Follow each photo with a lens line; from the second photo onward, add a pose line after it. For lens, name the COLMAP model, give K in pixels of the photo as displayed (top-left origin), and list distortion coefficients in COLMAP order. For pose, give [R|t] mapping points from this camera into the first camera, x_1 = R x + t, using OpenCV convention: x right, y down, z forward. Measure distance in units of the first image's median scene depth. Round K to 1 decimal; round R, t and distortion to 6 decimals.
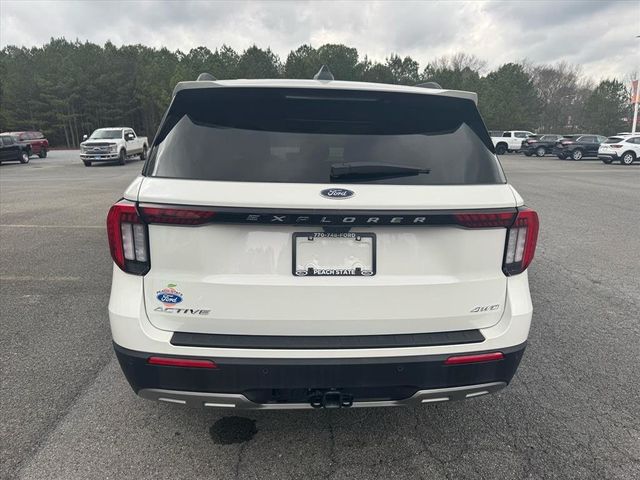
lens RADIAL K [[452.4, 0, 325.2], [0, 452.4, 242.8], [0, 0, 1]] dist [0.067868, -0.087869]
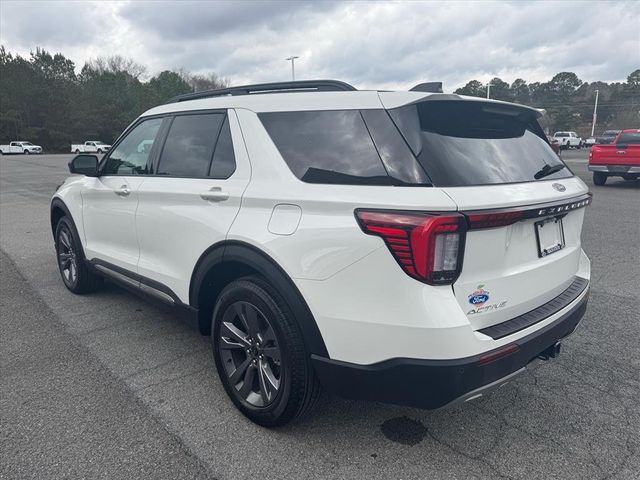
lens RADIAL K [[455.8, 0, 320.0], [0, 455.8, 240.0], [0, 0, 1]] dist [-0.001627, 0.000822]
pose [[0.769898, -0.146611, 0.621097, -1.154067], [0.156114, 0.986951, 0.039456, -0.102427], [-0.618777, 0.066585, 0.782740, 0.363577]]
